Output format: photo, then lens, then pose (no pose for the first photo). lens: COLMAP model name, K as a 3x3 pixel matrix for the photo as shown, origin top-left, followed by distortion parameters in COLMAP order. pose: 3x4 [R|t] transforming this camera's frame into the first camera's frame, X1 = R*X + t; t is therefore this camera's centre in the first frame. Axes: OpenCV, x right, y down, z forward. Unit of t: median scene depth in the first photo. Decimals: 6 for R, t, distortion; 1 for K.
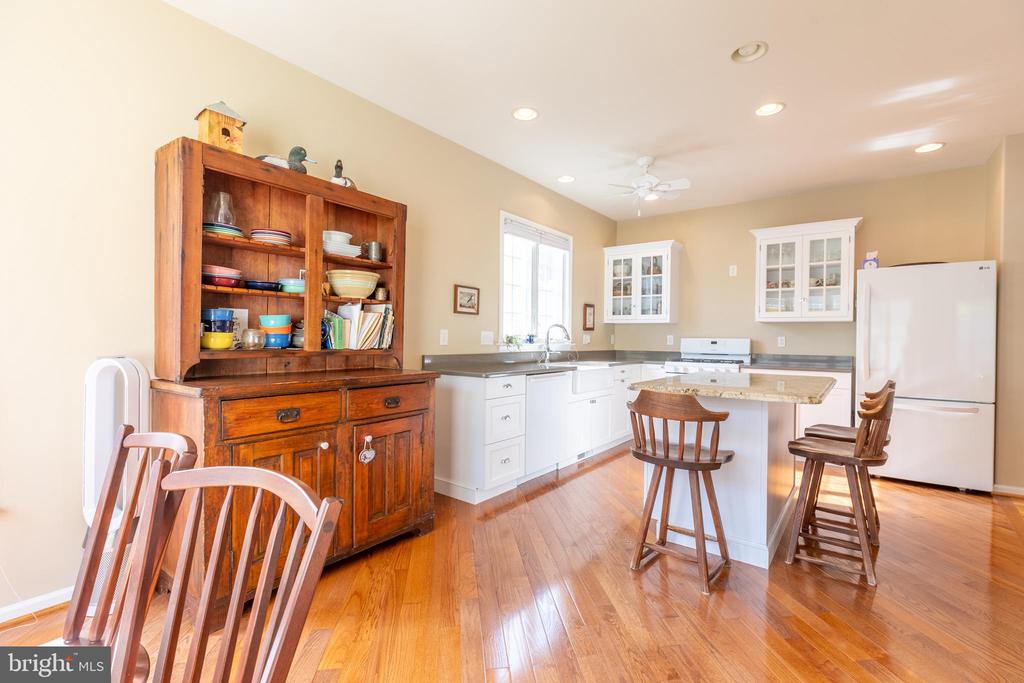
lens RADIAL K [[457.9, 0, 512.0], [0, 457.9, 341.5], [0, 0, 1]] dist [-0.002555, 0.000050]
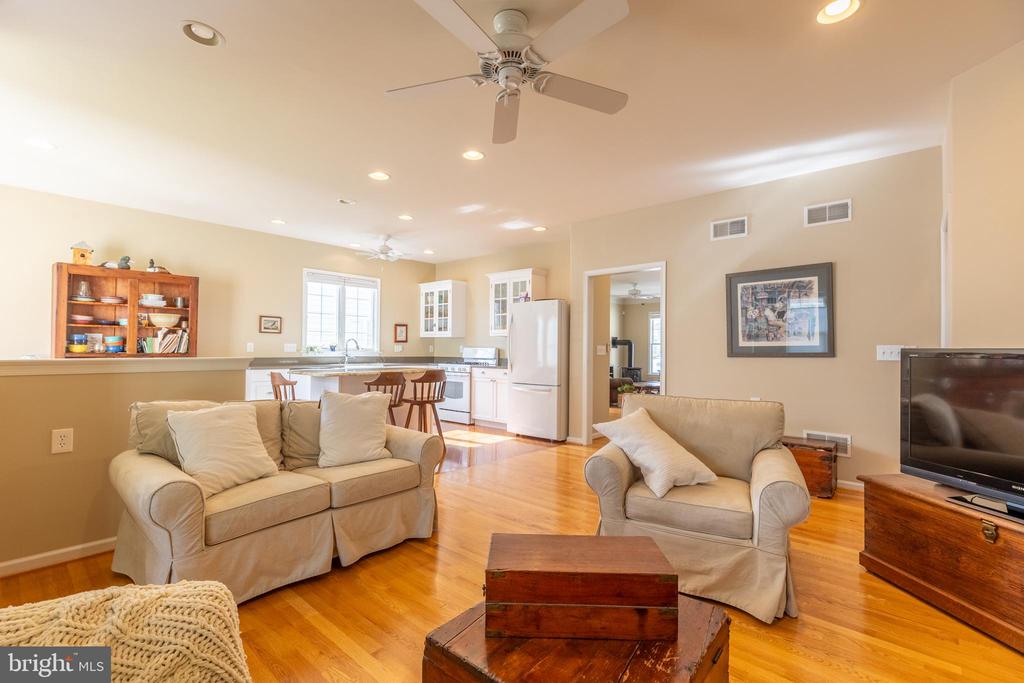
lens RADIAL K [[457.9, 0, 512.0], [0, 457.9, 341.5], [0, 0, 1]] dist [-0.002555, 0.000050]
pose [[0.997220, -0.004745, -0.074367, 1.099609], [0.002899, 0.999686, -0.024903, 0.016933], [0.074462, 0.024618, 0.996920, -0.715357]]
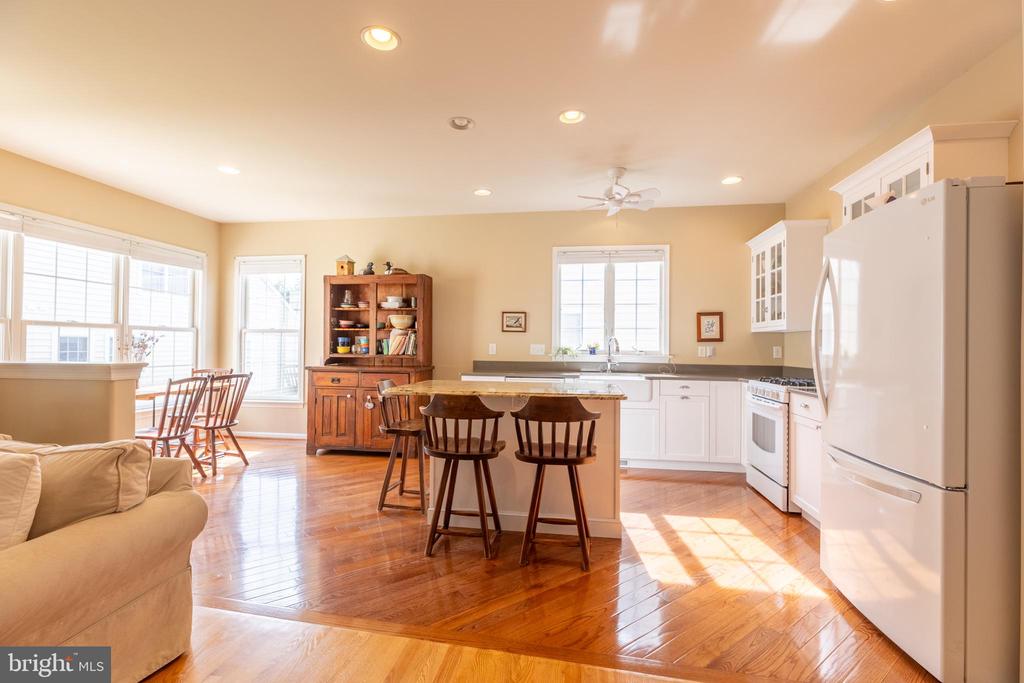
lens RADIAL K [[457.9, 0, 512.0], [0, 457.9, 341.5], [0, 0, 1]] dist [-0.002555, 0.000050]
pose [[0.470597, -0.016097, -0.882201, 1.360971], [-0.010527, 0.999660, -0.023855, 0.001042], [0.882285, 0.020513, 0.470268, 0.433837]]
